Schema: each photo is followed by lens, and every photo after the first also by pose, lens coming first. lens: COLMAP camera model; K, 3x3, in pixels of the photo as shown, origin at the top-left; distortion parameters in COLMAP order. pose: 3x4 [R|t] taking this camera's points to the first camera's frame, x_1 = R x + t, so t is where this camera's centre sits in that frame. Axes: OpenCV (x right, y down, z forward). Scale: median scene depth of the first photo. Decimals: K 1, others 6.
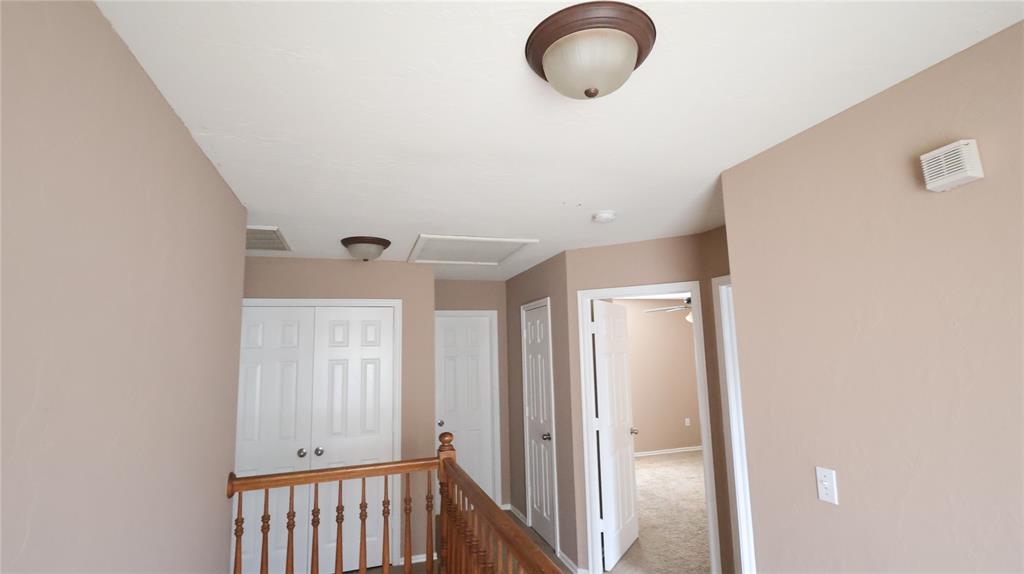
lens RADIAL K [[515.1, 0, 509.7], [0, 515.1, 284.1], [0, 0, 1]] dist [0.020491, -0.000045]
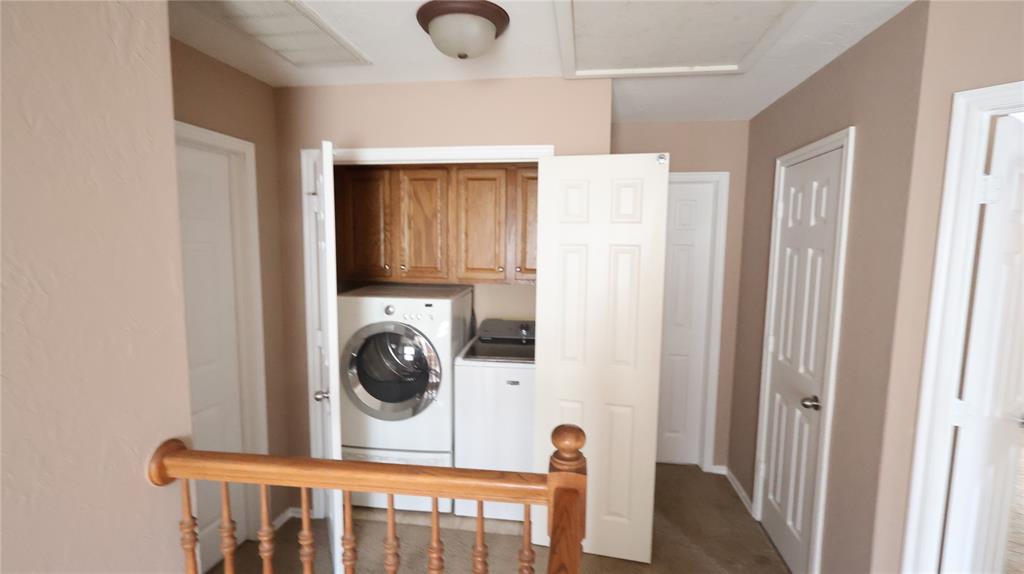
lens RADIAL K [[467.5, 0, 512.0], [0, 467.5, 287.0], [0, 0, 1]] dist [0.001675, -0.000127]
pose [[0.897962, 0.081145, -0.432528, -0.006218], [0.022856, 0.972928, 0.229977, 0.062785], [0.439480, -0.216396, 0.871797, 0.473886]]
